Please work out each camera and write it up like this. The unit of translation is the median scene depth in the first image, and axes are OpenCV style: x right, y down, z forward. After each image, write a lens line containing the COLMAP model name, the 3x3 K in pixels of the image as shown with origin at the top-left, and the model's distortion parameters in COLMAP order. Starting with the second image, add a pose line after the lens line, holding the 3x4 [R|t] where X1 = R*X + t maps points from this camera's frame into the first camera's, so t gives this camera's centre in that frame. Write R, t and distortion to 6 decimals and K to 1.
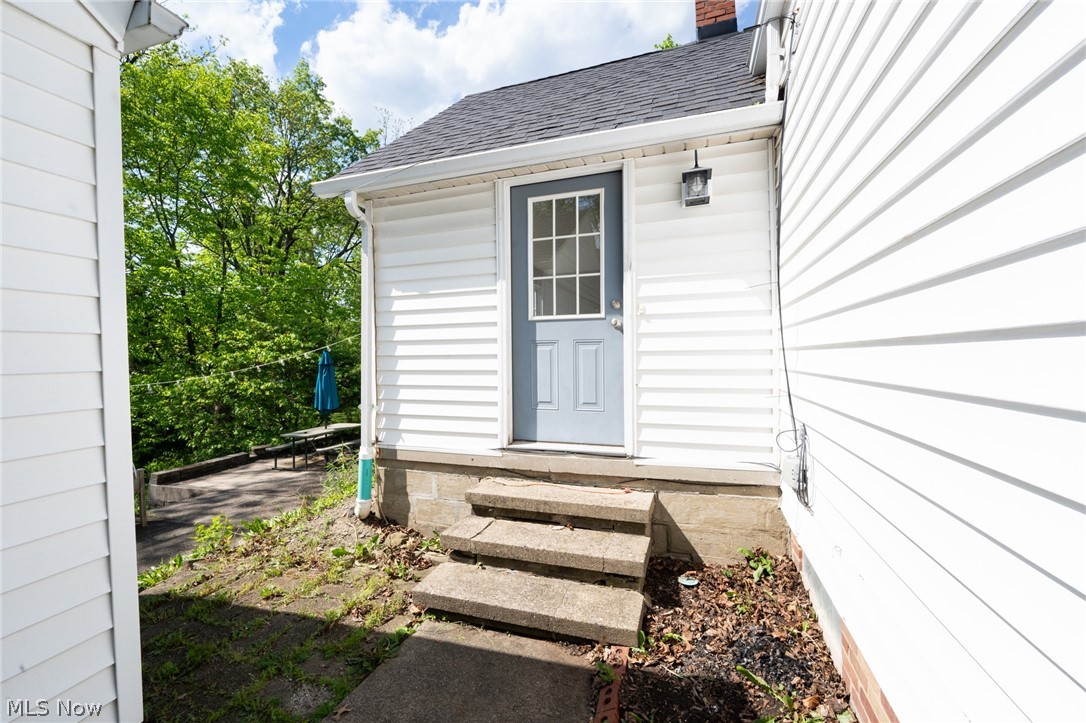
lens RADIAL K [[487.0, 0, 543.0], [0, 487.0, 361.5], [0, 0, 1]] dist [0.001536, 0.000043]
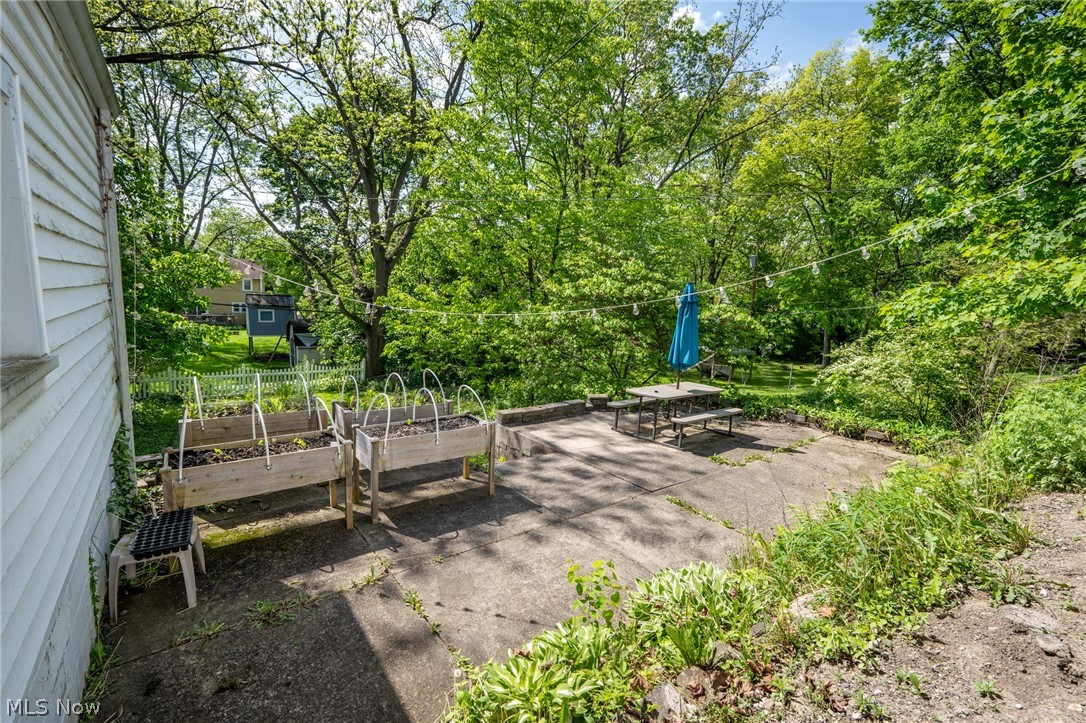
lens RADIAL K [[487.0, 0, 543.0], [0, 487.0, 361.5], [0, 0, 1]] dist [0.001536, 0.000043]
pose [[0.832929, 0.139339, -0.535550, -0.188463], [-0.069686, 0.986487, 0.148282, -0.000446], [0.548974, -0.086188, 0.831384, 0.223911]]
